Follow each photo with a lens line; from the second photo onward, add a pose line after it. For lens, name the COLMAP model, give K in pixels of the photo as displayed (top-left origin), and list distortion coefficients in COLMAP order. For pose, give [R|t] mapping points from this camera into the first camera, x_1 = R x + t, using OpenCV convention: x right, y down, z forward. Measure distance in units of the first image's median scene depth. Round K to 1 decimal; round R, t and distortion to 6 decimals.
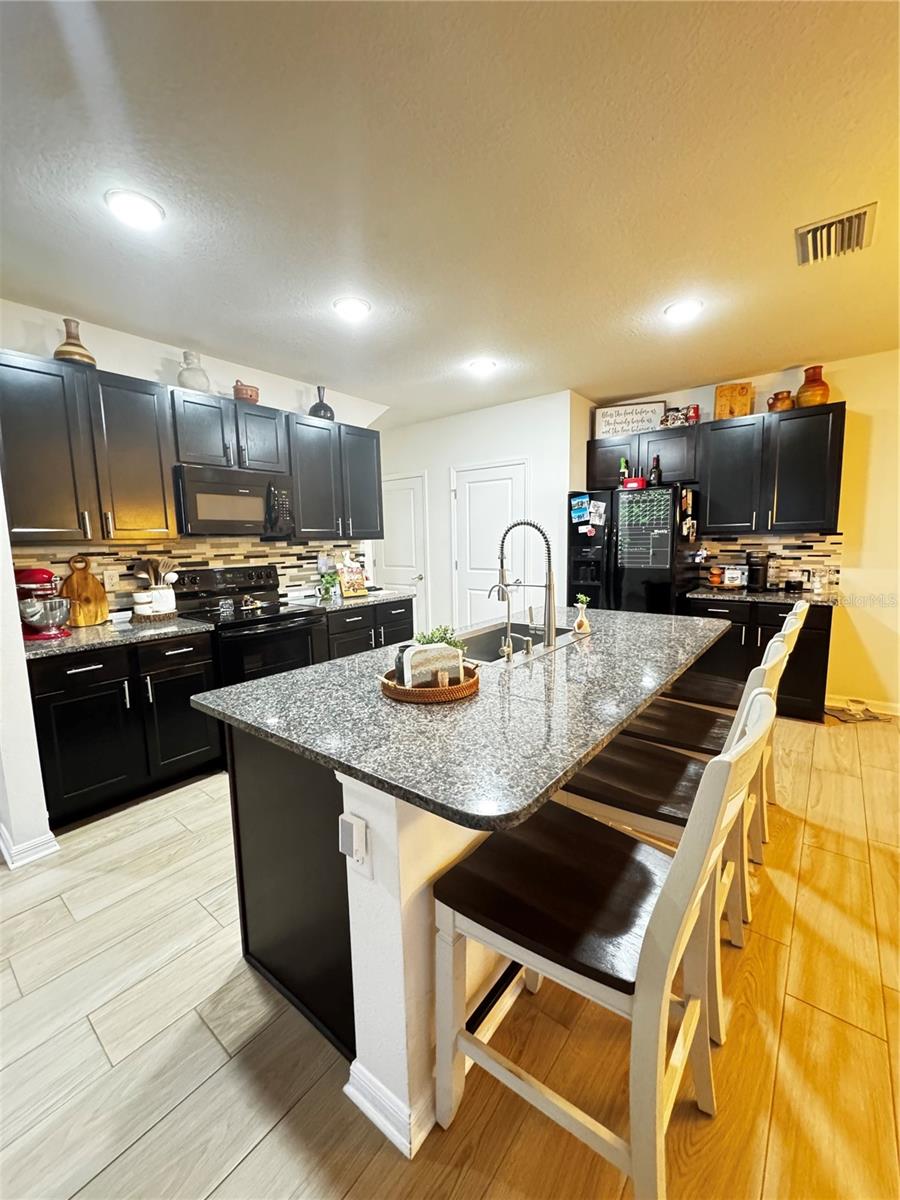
lens RADIAL K [[479.0, 0, 450.0], [0, 479.0, 600.0], [0, 0, 1]] dist [-0.005366, 0.000338]
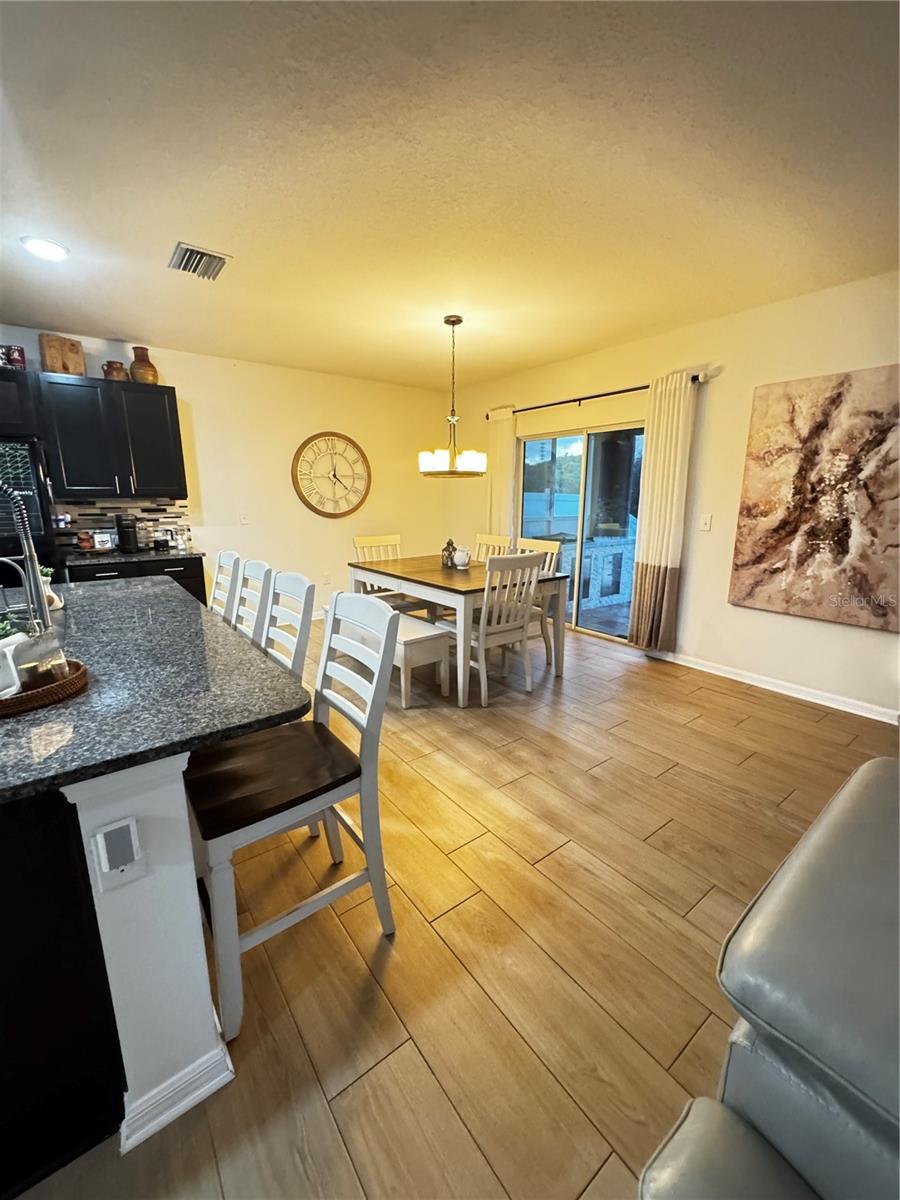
lens RADIAL K [[479.0, 0, 450.0], [0, 479.0, 600.0], [0, 0, 1]] dist [-0.005366, 0.000338]
pose [[0.244143, -0.185624, 0.951808, -0.227735], [0.117174, 0.979964, 0.161060, -0.002211], [-0.962634, 0.072205, 0.261002, 0.047615]]
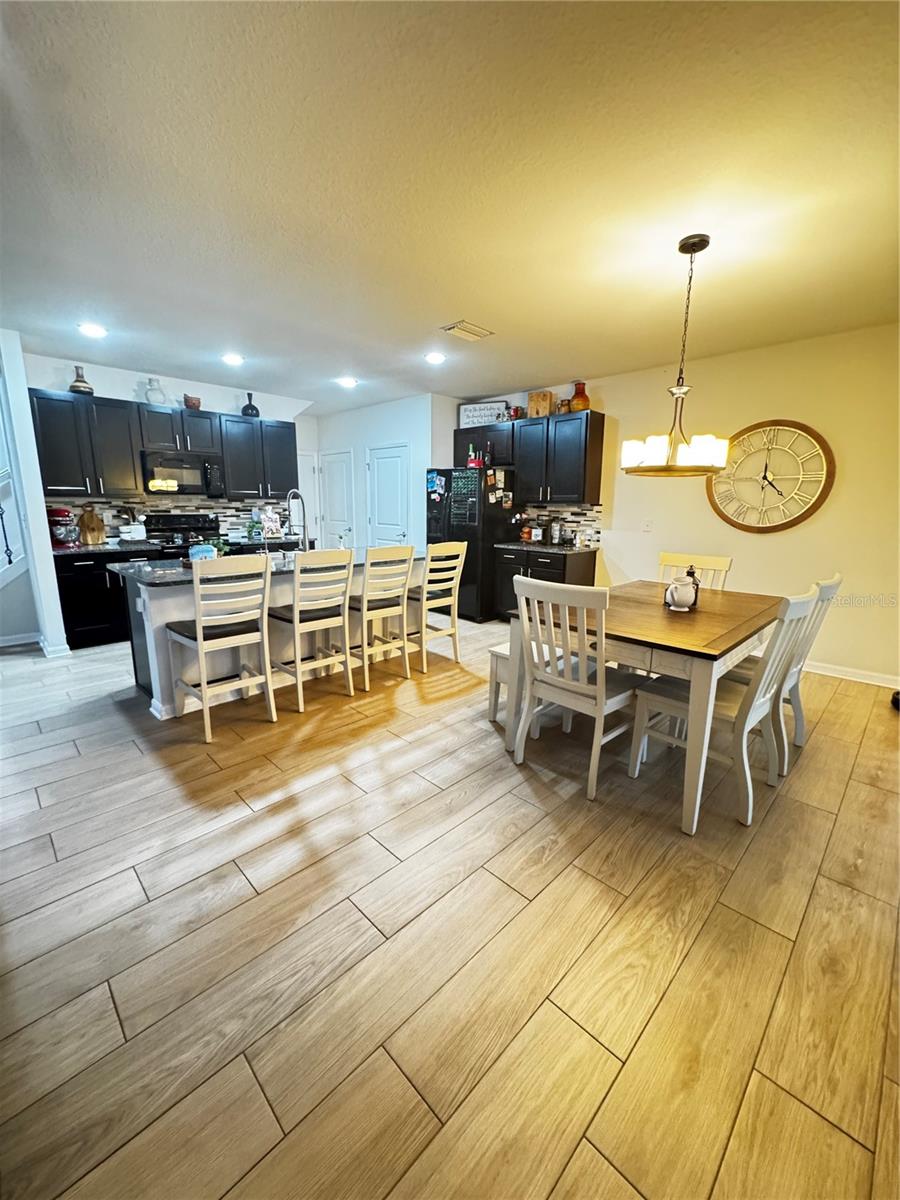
lens RADIAL K [[479.0, 0, 450.0], [0, 479.0, 600.0], [0, 0, 1]] dist [-0.005366, 0.000338]
pose [[0.993604, 0.051512, -0.100485, 0.534499], [-0.043833, 0.996052, 0.077189, 0.048930], [0.104065, -0.072291, 0.991940, -0.450358]]
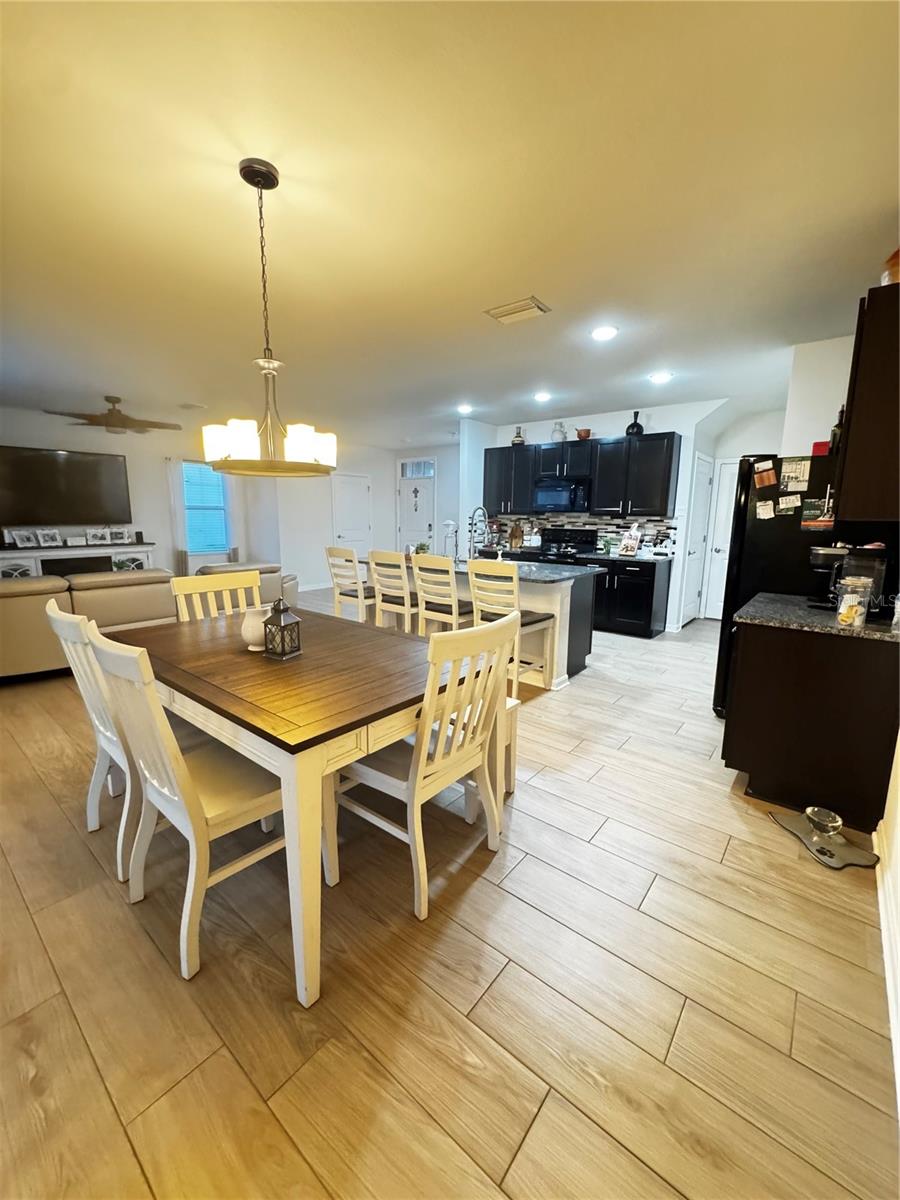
lens RADIAL K [[479.0, 0, 450.0], [0, 479.0, 600.0], [0, 0, 1]] dist [-0.005366, 0.000338]
pose [[-0.008671, 0.193108, -0.981139, 1.330181], [-0.138978, 0.971421, 0.192424, -0.085164], [0.990258, 0.138025, 0.018415, 0.491436]]
